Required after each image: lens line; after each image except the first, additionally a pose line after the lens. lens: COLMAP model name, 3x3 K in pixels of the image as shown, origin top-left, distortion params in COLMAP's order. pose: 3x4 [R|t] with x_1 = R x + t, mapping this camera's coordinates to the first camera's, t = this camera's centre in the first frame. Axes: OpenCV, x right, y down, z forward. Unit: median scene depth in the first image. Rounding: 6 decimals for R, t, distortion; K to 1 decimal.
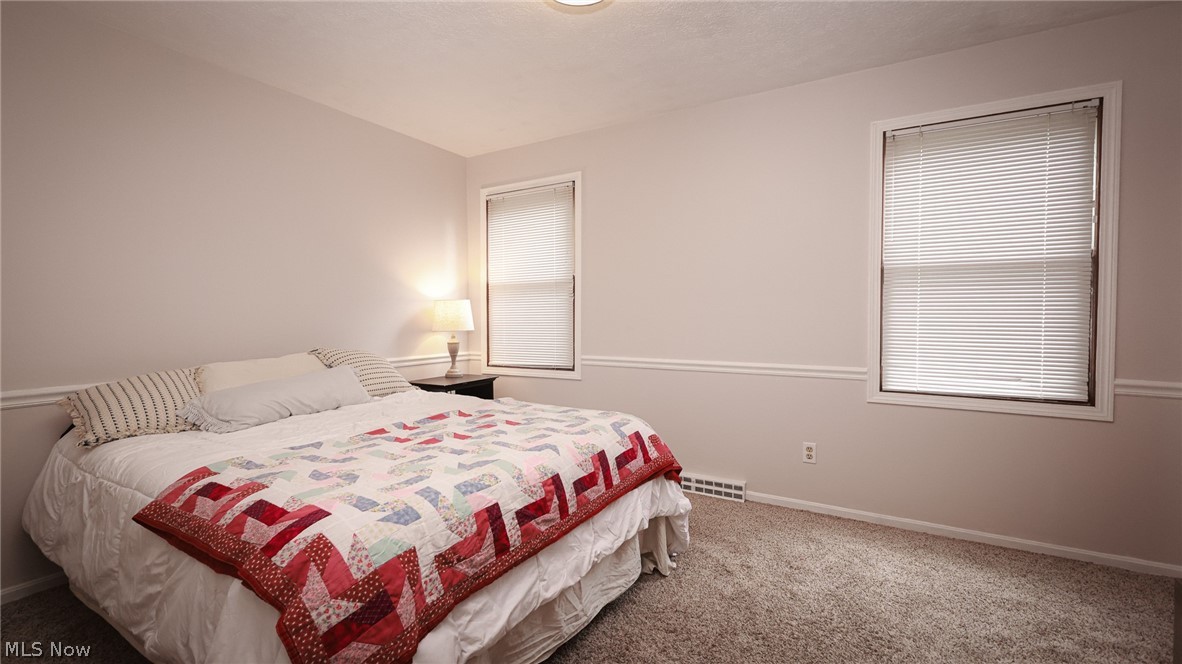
lens RADIAL K [[507.9, 0, 590.9], [0, 507.9, 332.1], [0, 0, 1]] dist [-0.000926, -0.000032]
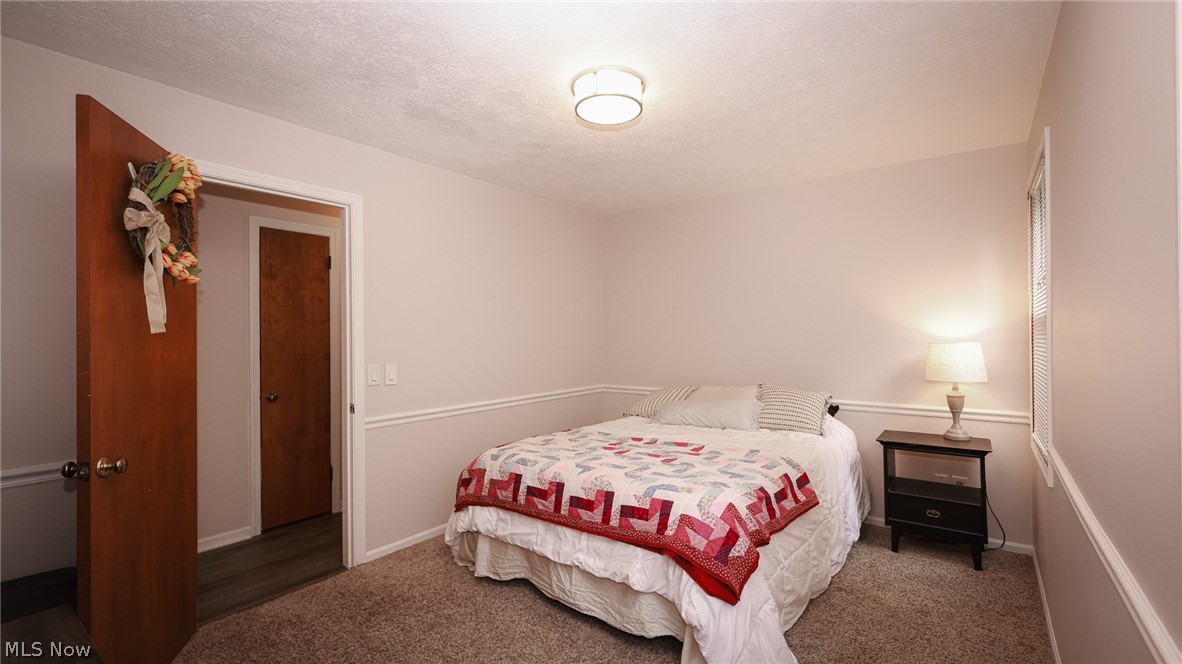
lens RADIAL K [[507.9, 0, 594.2], [0, 507.9, 330.0], [0, 0, 1]] dist [-0.000926, -0.000032]
pose [[-0.101748, -0.002948, -0.994806, 1.226942], [-0.021857, 0.999761, -0.000727, -0.145478], [0.994570, 0.021670, -0.101788, 1.088114]]
